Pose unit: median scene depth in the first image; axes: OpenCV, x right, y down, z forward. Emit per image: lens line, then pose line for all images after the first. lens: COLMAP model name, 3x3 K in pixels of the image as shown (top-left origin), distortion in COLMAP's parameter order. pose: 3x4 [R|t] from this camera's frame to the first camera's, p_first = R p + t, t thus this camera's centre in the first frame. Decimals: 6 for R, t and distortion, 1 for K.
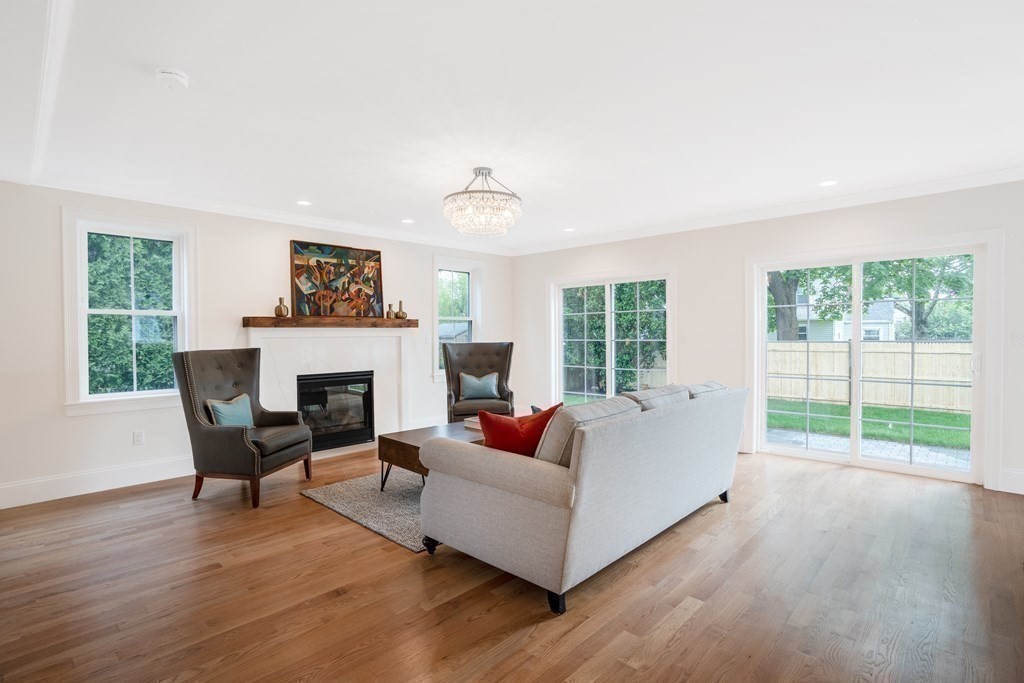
lens RADIAL K [[499.1, 0, 489.0], [0, 499.1, 335.4], [0, 0, 1]] dist [-0.011794, 0.000029]
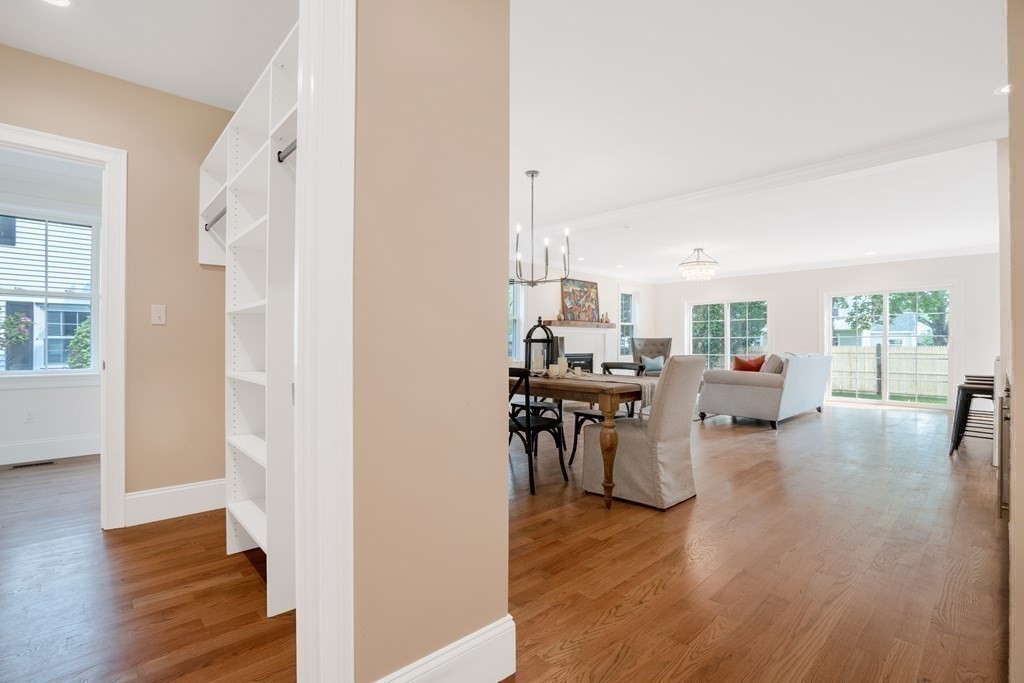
lens RADIAL K [[467.9, 0, 507.6], [0, 467.9, 338.9], [0, 0, 1]] dist [-0.027376, 0.003109]
pose [[0.998979, 0.011803, -0.043605, -0.449161], [-0.012122, 0.999902, -0.007059, 0.036034], [0.043517, 0.007580, 0.999024, -0.590163]]
